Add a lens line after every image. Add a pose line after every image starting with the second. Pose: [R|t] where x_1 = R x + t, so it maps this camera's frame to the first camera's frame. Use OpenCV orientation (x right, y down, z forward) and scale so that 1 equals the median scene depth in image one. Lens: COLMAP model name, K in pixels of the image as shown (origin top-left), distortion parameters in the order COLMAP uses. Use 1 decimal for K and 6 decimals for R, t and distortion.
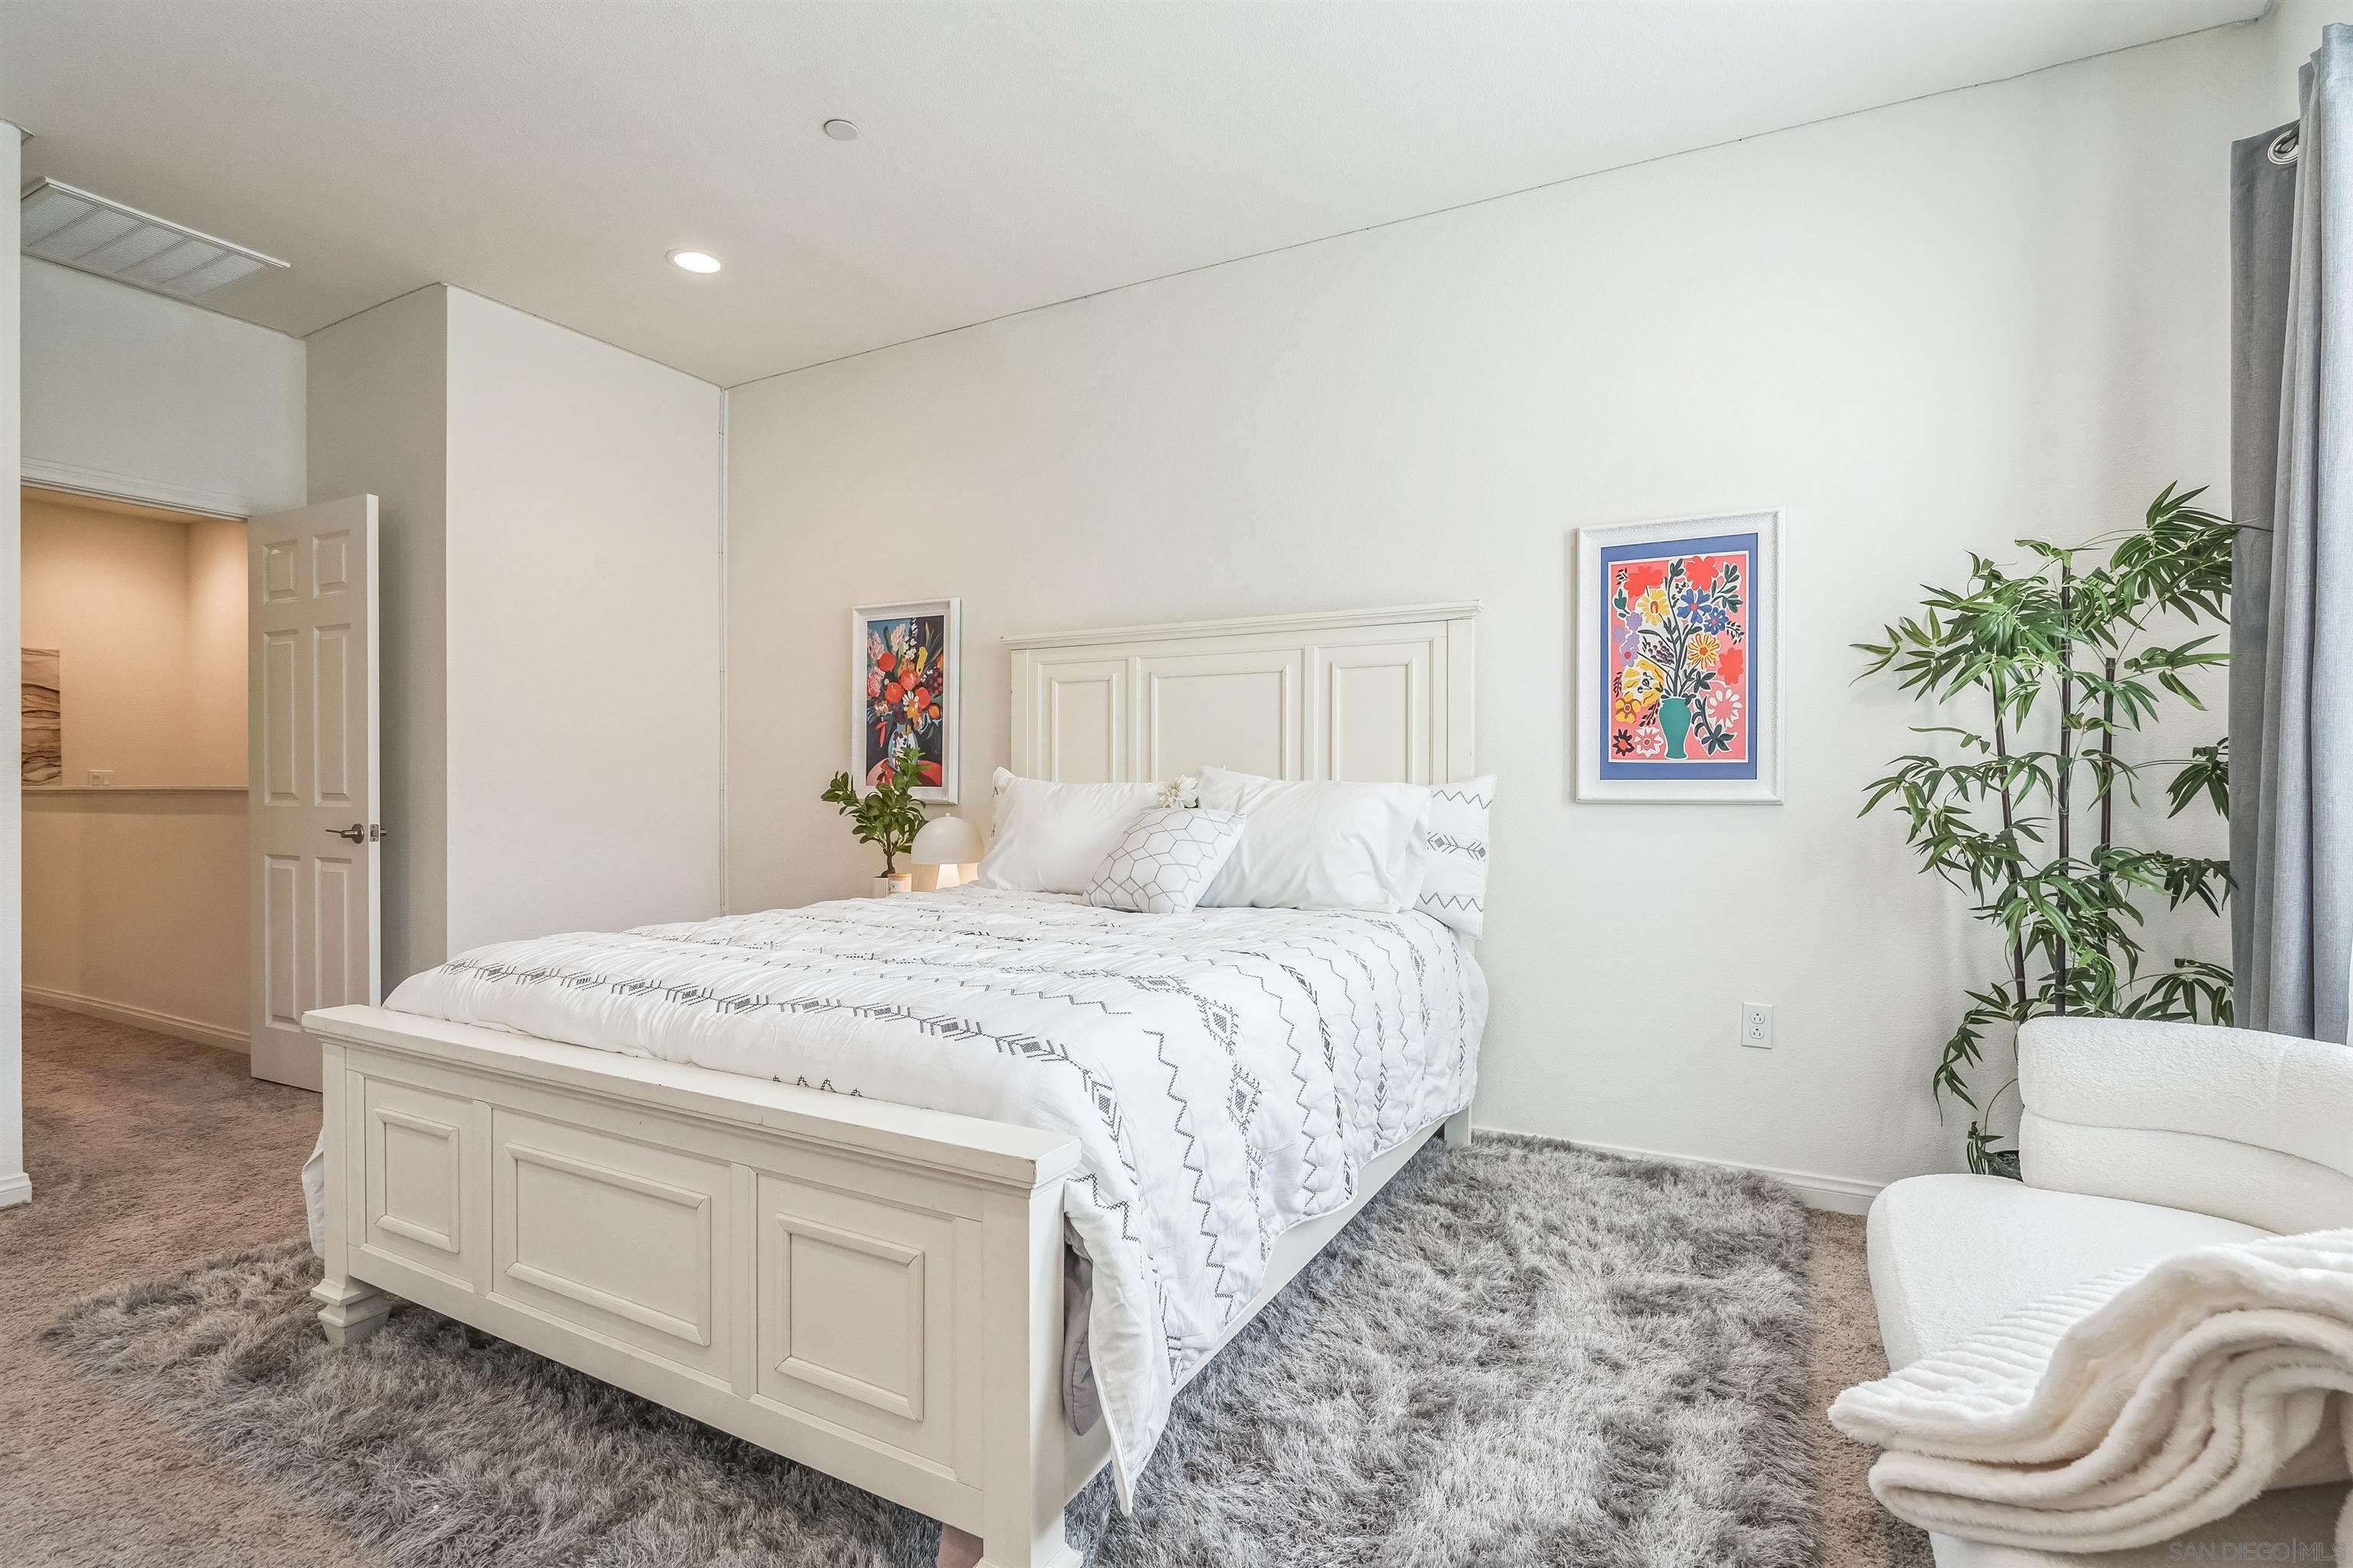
lens RADIAL K [[1124.8, 0, 1180.2], [0, 1124.8, 785.7], [0, 0, 1]] dist [-0.000499, 0.000735]
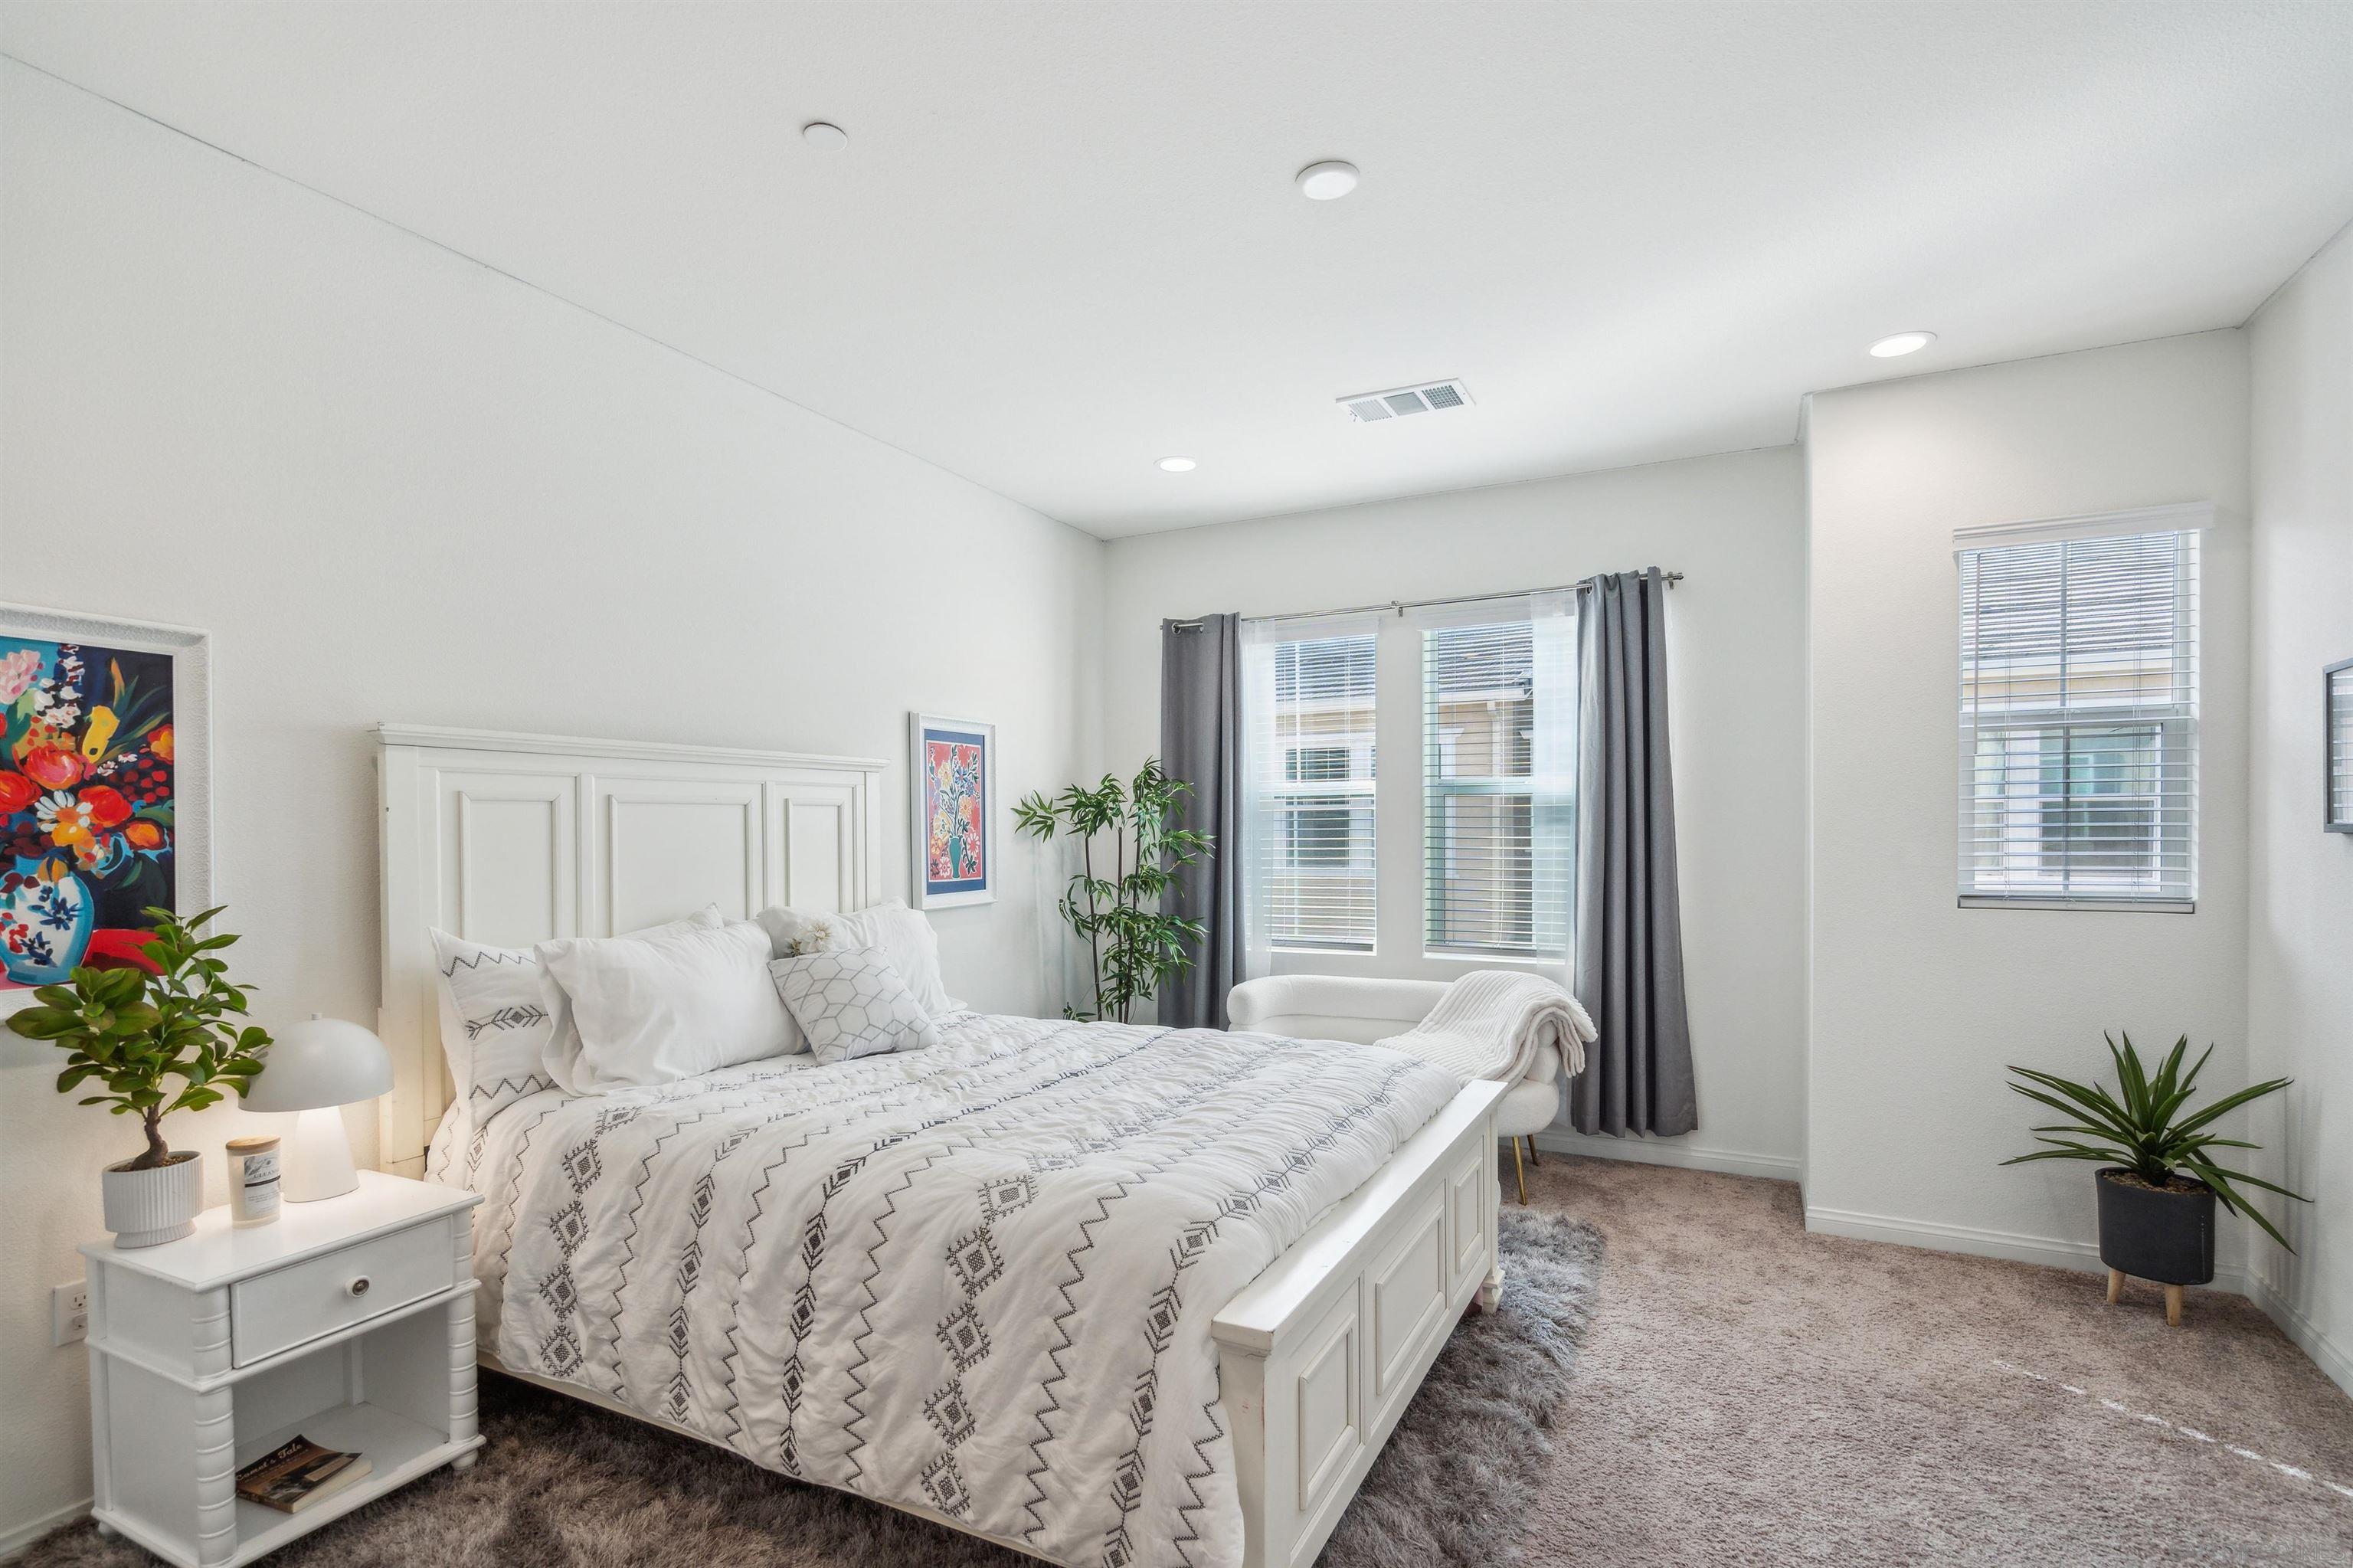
lens RADIAL K [[1112.4, 0, 1161.5], [0, 1112.4, 842.7], [0, 0, 1]] dist [-0.001793, 0.000763]
pose [[-0.012222, -0.017230, 0.999777, -0.859153], [0.006246, 0.999831, 0.017308, -0.078370], [-0.999906, 0.006456, -0.012112, 0.612320]]
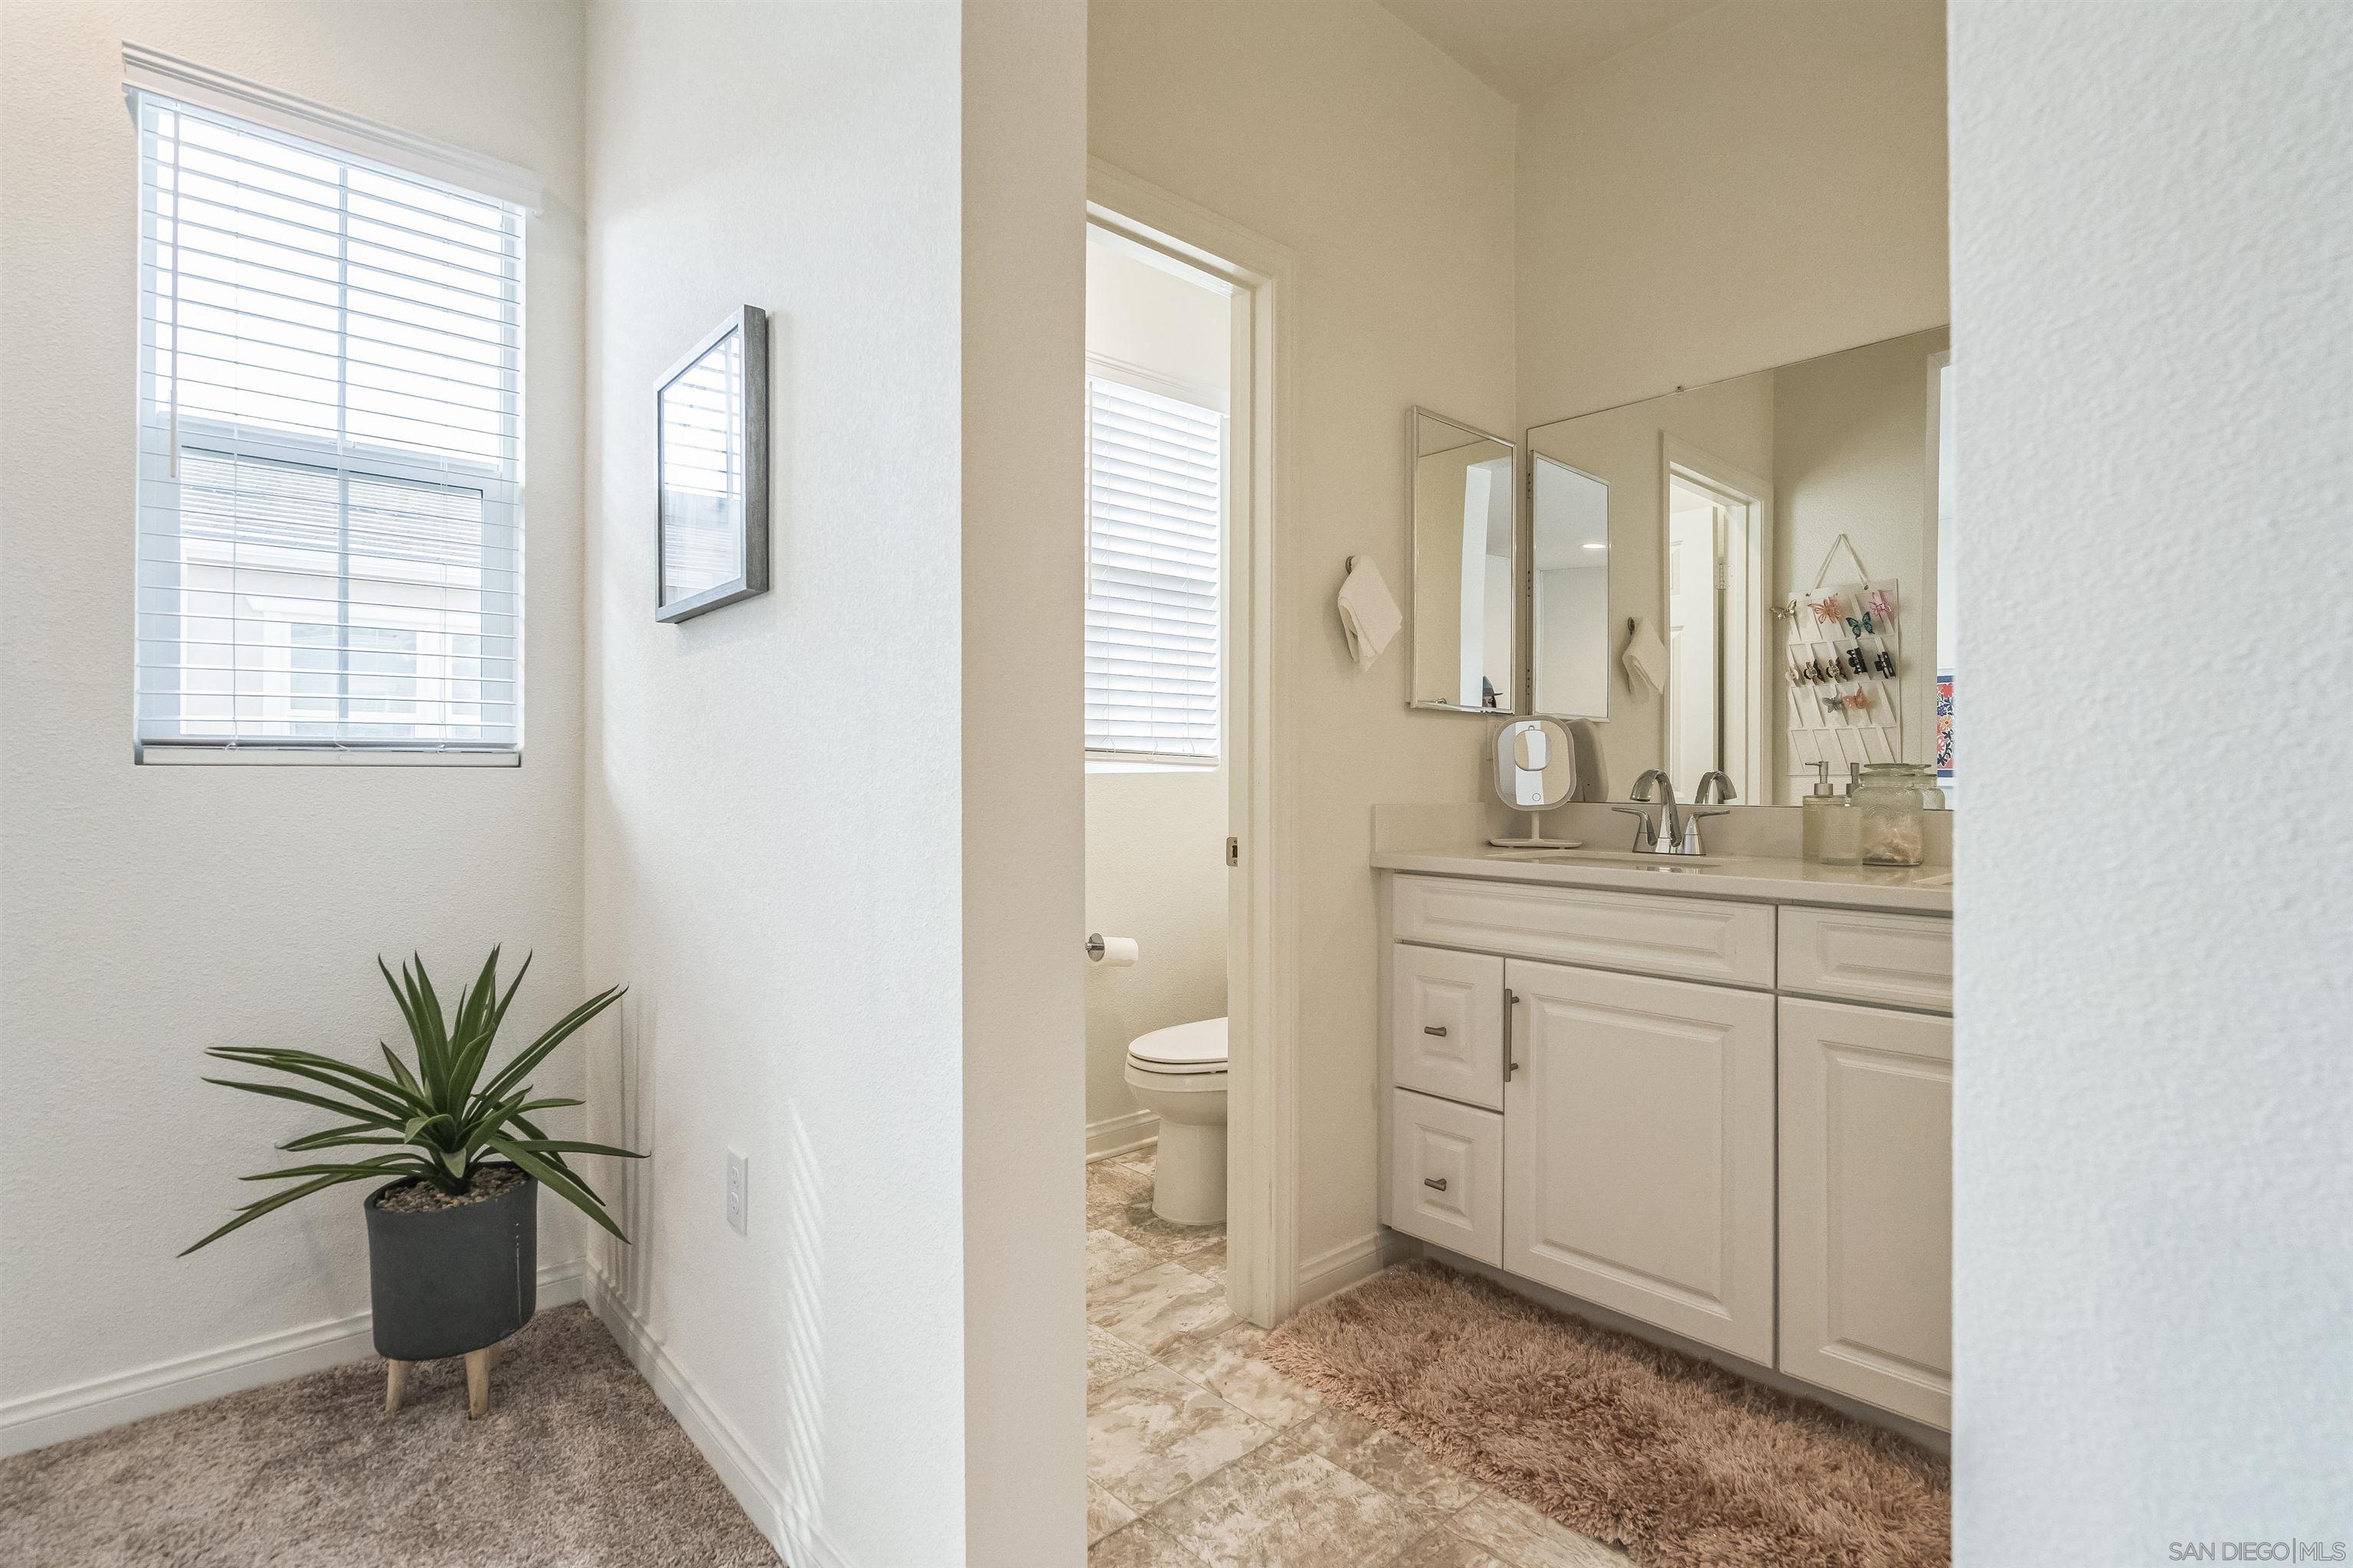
lens RADIAL K [[1124.8, 0, 1180.2], [0, 1124.8, 785.7], [0, 0, 1]] dist [-0.000499, 0.000735]
pose [[-0.942146, -0.003797, 0.335181, -0.533652], [-0.003419, 0.999993, 0.001719, 0.005283], [-0.335185, 0.000474, -0.942152, 0.240350]]
